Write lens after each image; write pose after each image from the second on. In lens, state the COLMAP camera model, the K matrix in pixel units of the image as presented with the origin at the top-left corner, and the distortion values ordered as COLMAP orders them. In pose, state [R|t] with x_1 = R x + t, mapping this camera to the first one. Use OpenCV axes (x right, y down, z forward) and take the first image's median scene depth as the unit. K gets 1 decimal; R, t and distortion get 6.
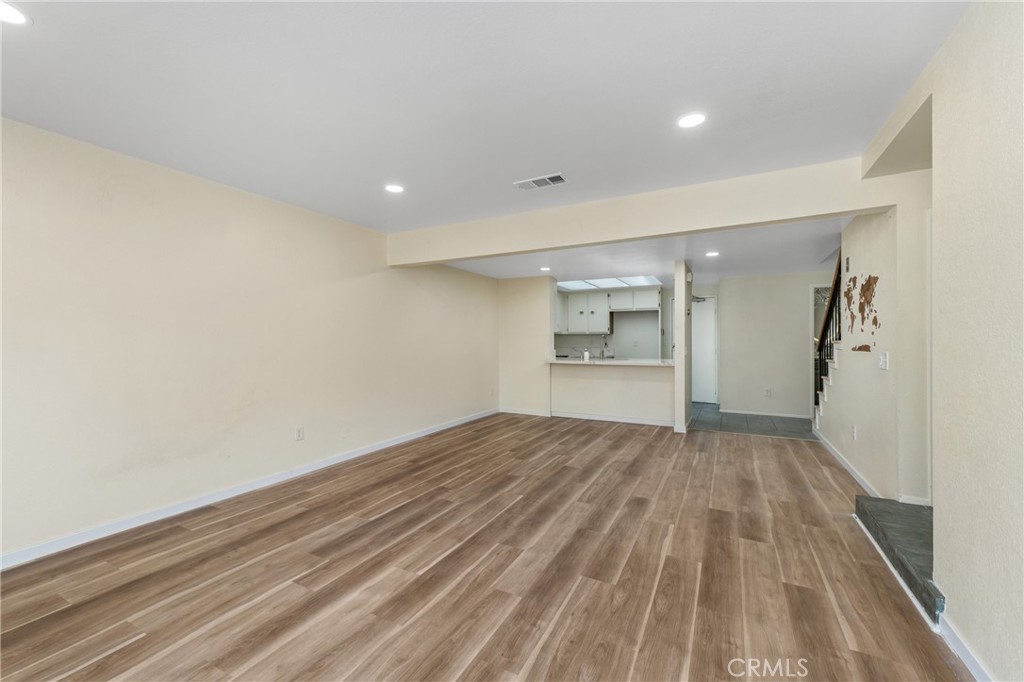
lens RADIAL K [[410.5, 0, 512.0], [0, 410.5, 341.0], [0, 0, 1]] dist [0.002663, 0.000087]
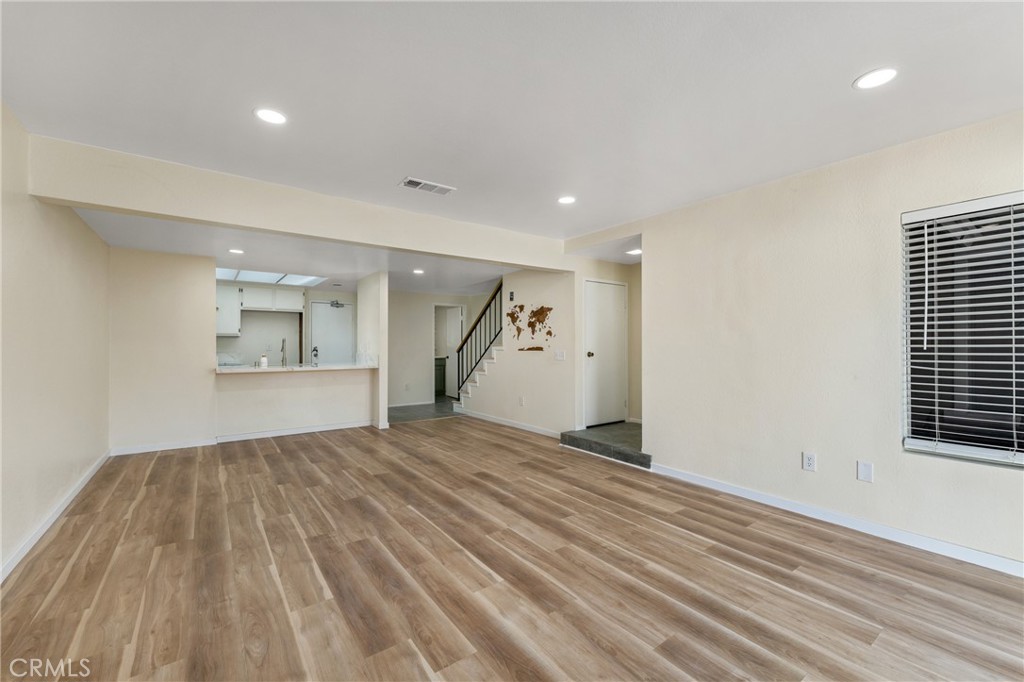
lens RADIAL K [[417.1, 0, 509.8], [0, 417.1, 334.6], [0, 0, 1]] dist [0.001438, -0.000051]
pose [[0.441731, 0.026028, 0.896770, -0.696548], [-0.001334, 0.999597, -0.028355, 0.007904], [-0.897147, 0.011329, 0.441588, 0.335492]]
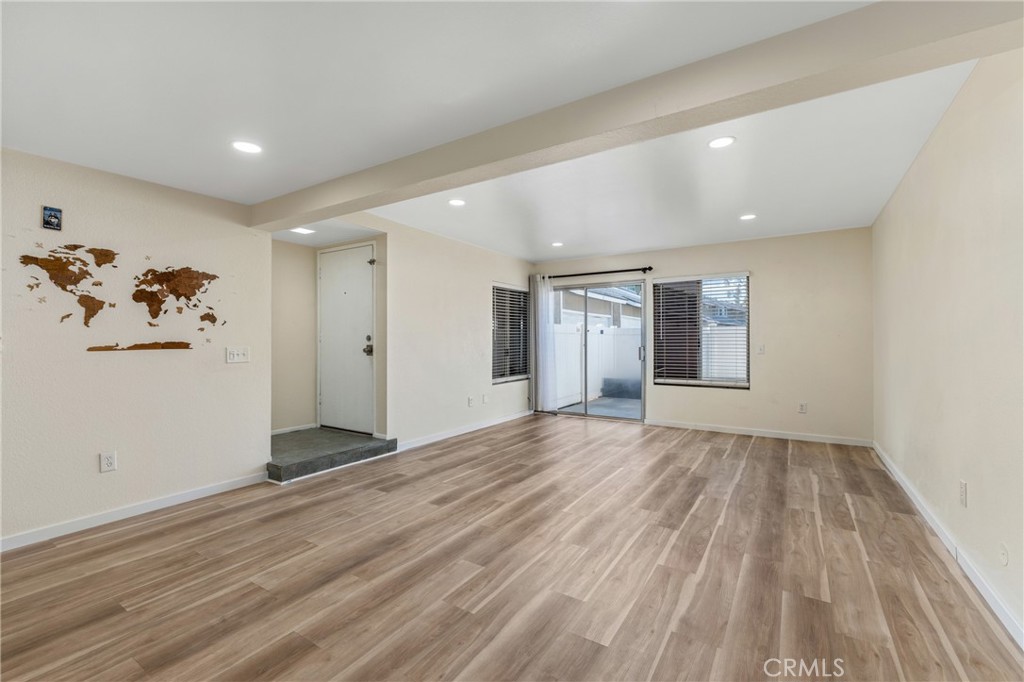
lens RADIAL K [[441.3, 0, 510.0], [0, 441.3, 339.8], [0, 0, 1]] dist [-0.000961, -0.000185]
pose [[-0.996086, 0.008137, 0.088010, 0.049991], [0.008054, 0.999967, -0.001298, 0.011759], [-0.088018, -0.000584, -0.996119, 1.813889]]
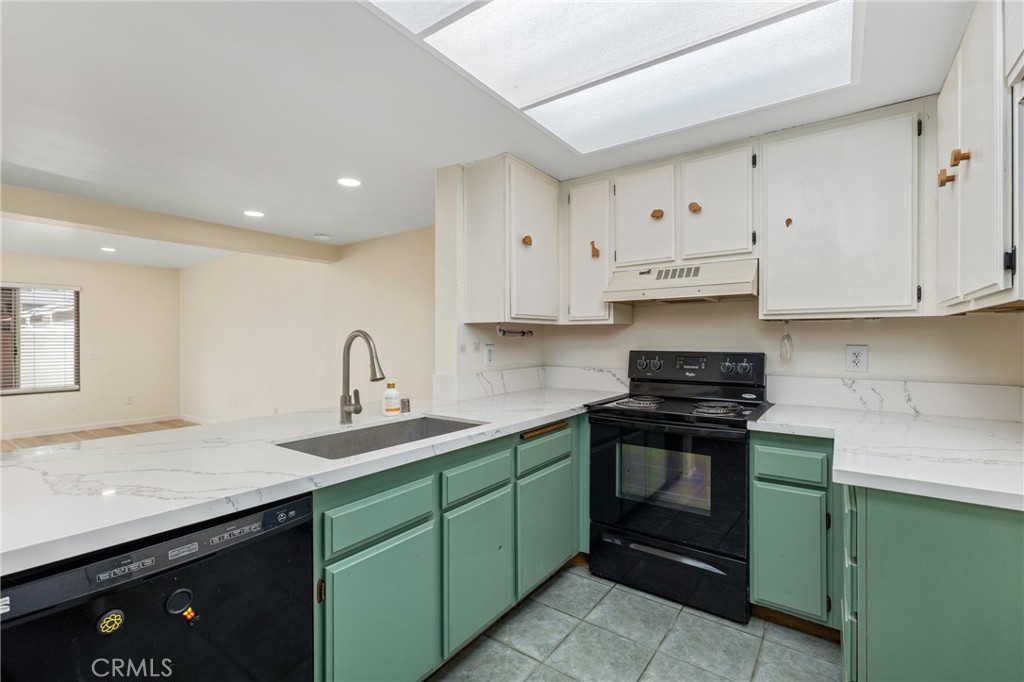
lens RADIAL K [[467.0, 0, 512.0], [0, 467.0, 341.0], [0, 0, 1]] dist [-0.000536, -0.000125]
pose [[-0.137800, 0.012227, -0.990385, 0.976027], [0.005075, 0.999919, 0.011638, -0.021619], [0.990447, -0.003423, -0.137851, 2.169535]]
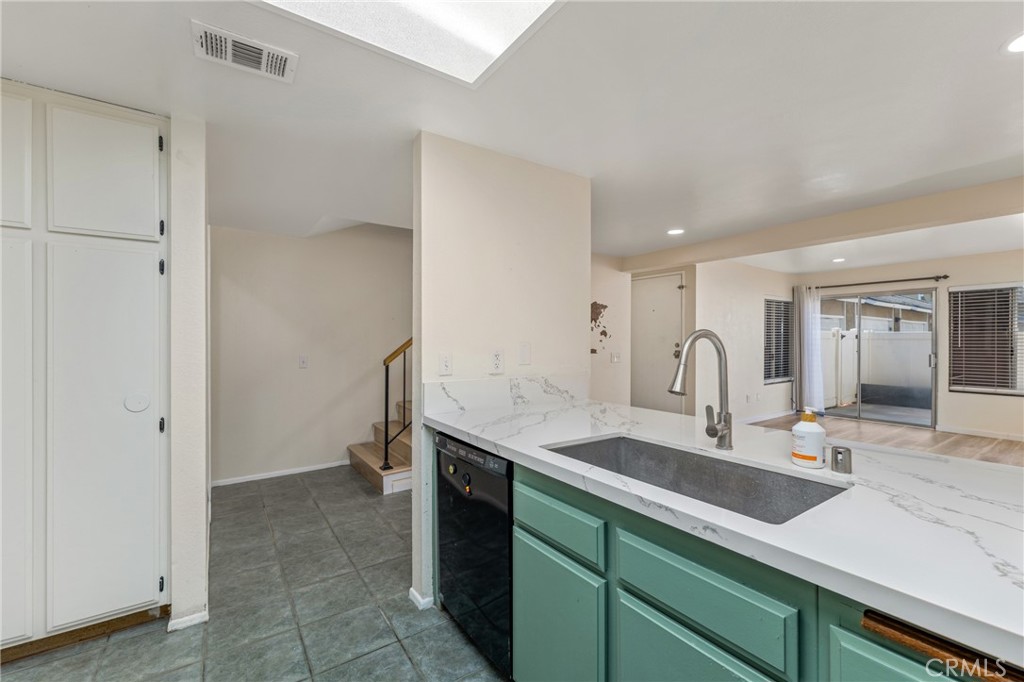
lens RADIAL K [[431.3, 0, 512.0], [0, 431.3, 341.0], [0, 0, 1]] dist [0.000806, -0.000016]
pose [[-0.888894, 0.003854, 0.458096, 0.400874], [0.003973, 0.999992, -0.000704, -0.017302], [-0.458095, 0.001194, -0.888902, 2.356953]]
